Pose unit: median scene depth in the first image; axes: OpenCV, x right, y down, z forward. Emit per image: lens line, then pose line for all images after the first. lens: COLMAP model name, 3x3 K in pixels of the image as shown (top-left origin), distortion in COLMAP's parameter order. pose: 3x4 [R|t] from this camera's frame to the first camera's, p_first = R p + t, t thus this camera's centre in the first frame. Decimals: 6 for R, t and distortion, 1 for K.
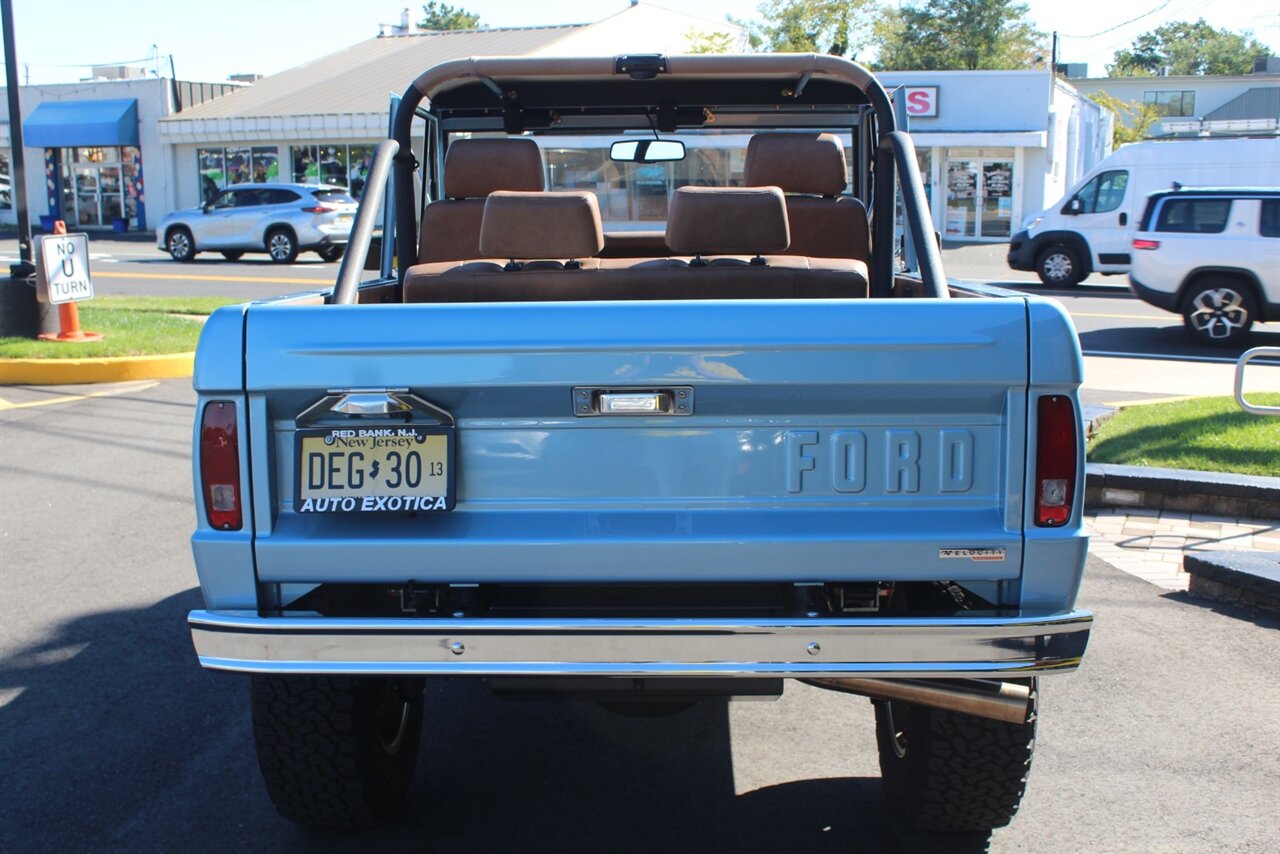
lens RADIAL K [[1391.6, 0, 640.0], [0, 1391.6, 427.0], [0, 0, 1]] dist [-0.098881, 0.071798]
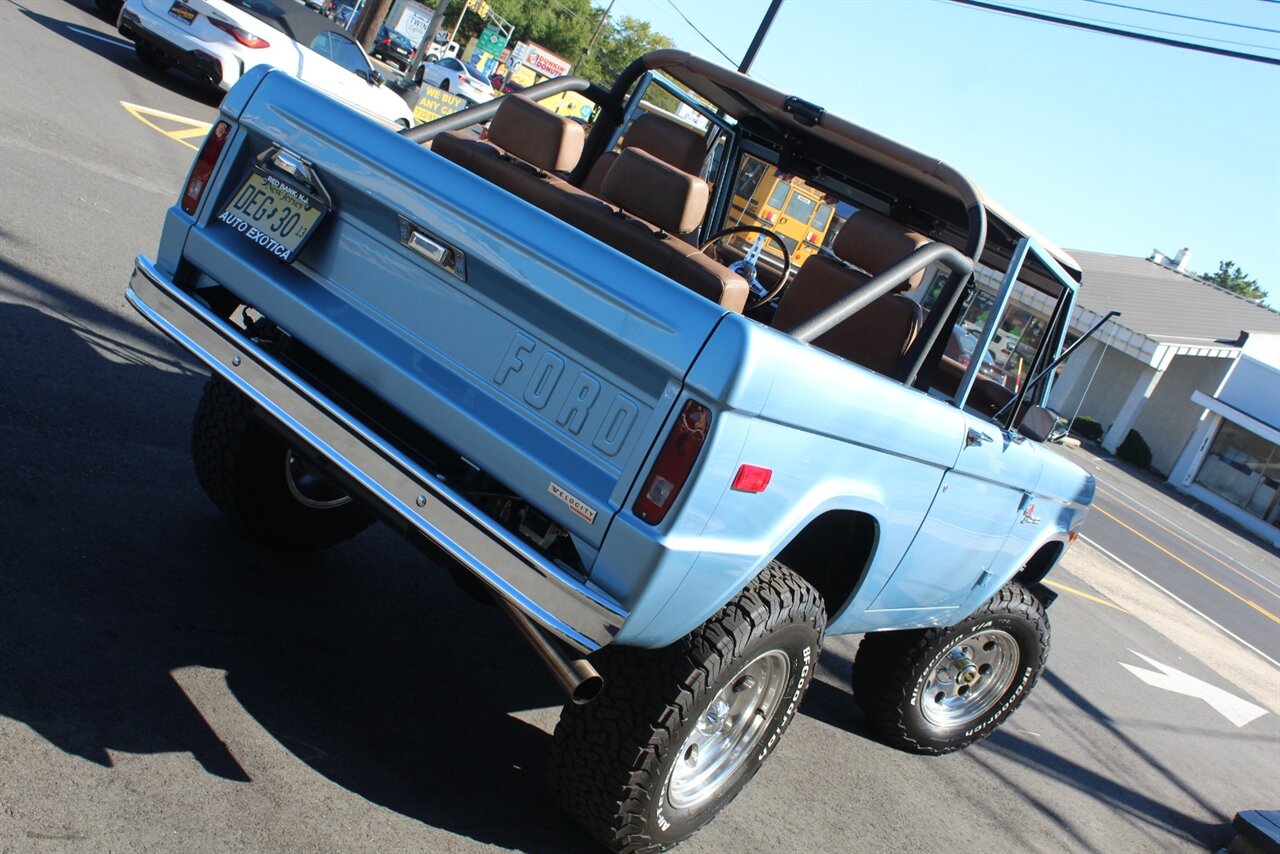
lens RADIAL K [[1254.8, 0, 640.0], [0, 1254.8, 427.0], [0, 0, 1]] dist [-0.076991, 0.008800]
pose [[0.749481, 0.474608, -0.461546, 0.681835], [-0.519392, 0.853836, 0.034586, -0.016982], [0.410499, 0.213802, 0.886442, 0.166079]]
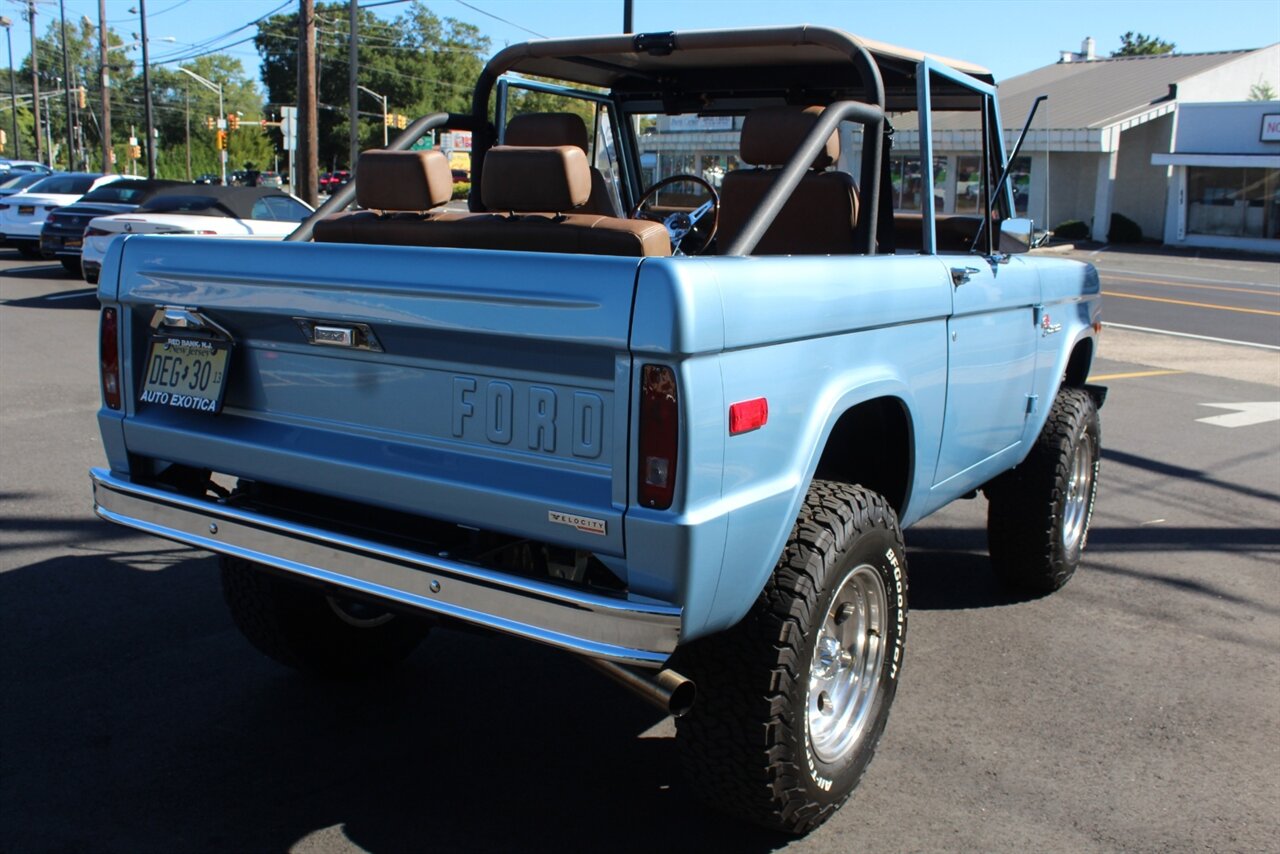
lens RADIAL K [[1171.0, 0, 640.0], [0, 1171.0, 427.0], [0, 0, 1]] dist [-0.086615, 0.028204]
pose [[0.859481, 0.124627, -0.495742, 0.664845], [-0.111343, 0.992181, 0.056390, -0.024190], [0.498893, 0.006731, 0.866637, 0.314349]]
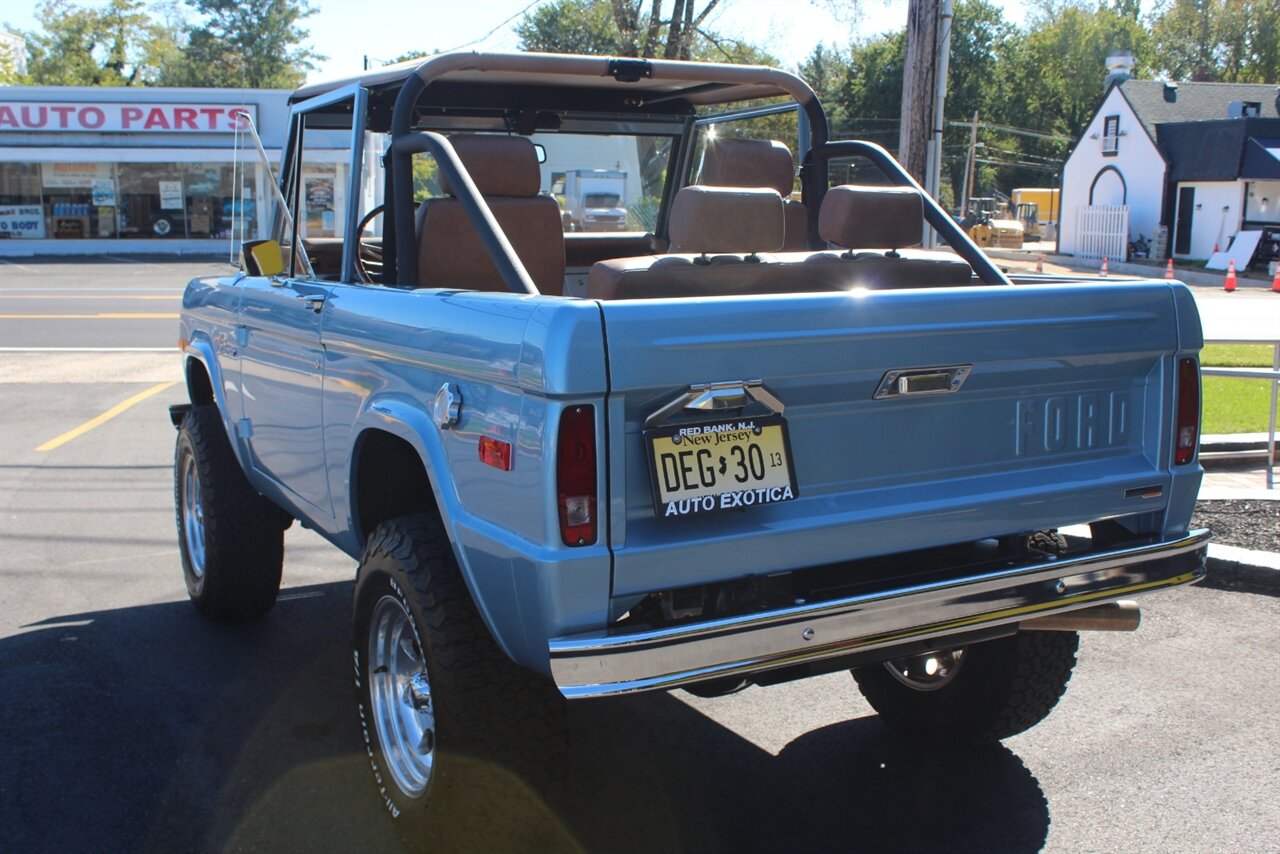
lens RADIAL K [[1334.4, 0, 640.0], [0, 1334.4, 427.0], [0, 0, 1]] dist [-0.091041, 0.011001]
pose [[0.865723, -0.070572, 0.495523, -0.704227], [0.072818, 0.997235, 0.014806, -0.014576], [-0.495198, 0.023265, 0.868468, 0.210767]]
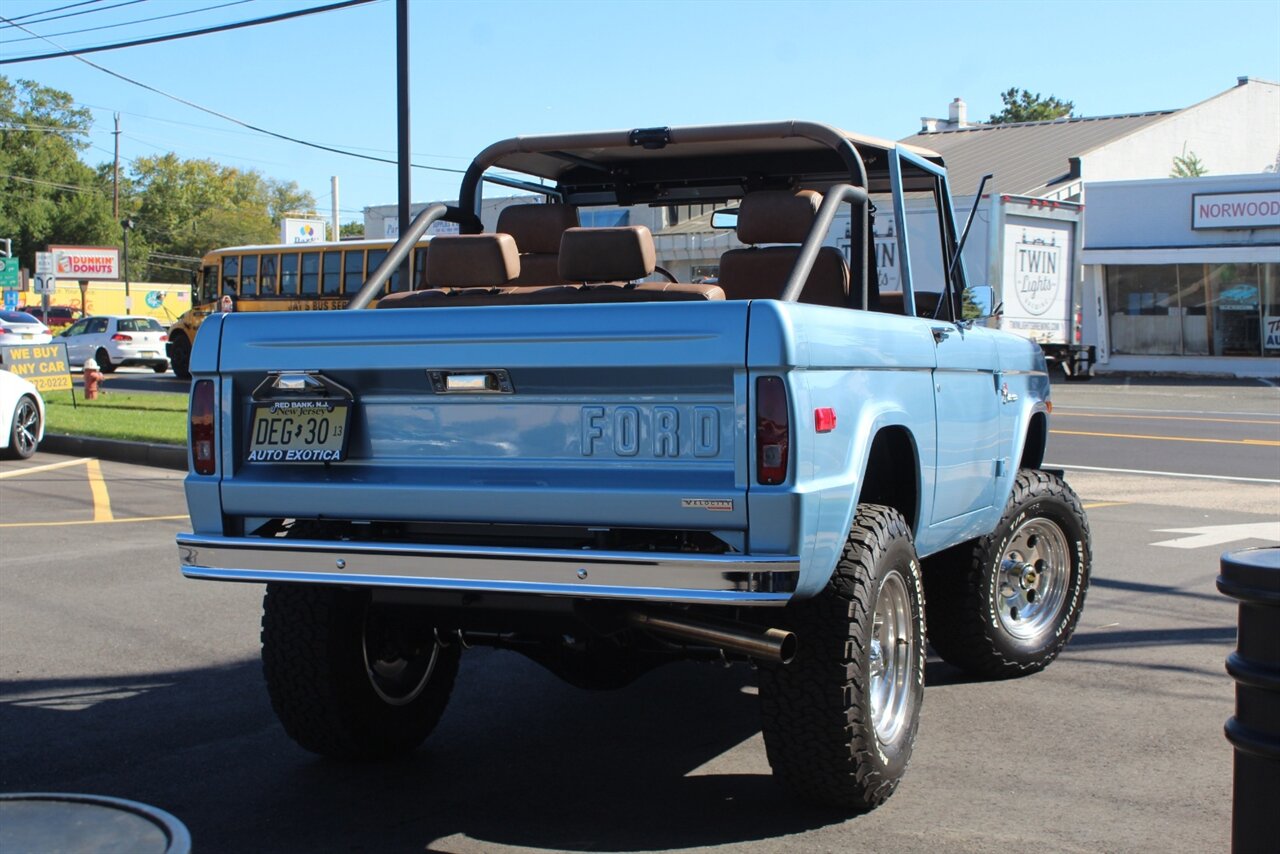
lens RADIAL K [[1708.1, 0, 640.0], [0, 1708.1, 427.0], [0, 0, 1]] dist [0.026842, -0.398939]
pose [[0.934542, 0.013620, -0.355593, 0.717796], [-0.052094, 0.993738, -0.098847, 0.174963], [0.352020, 0.110901, 0.929399, -0.442937]]
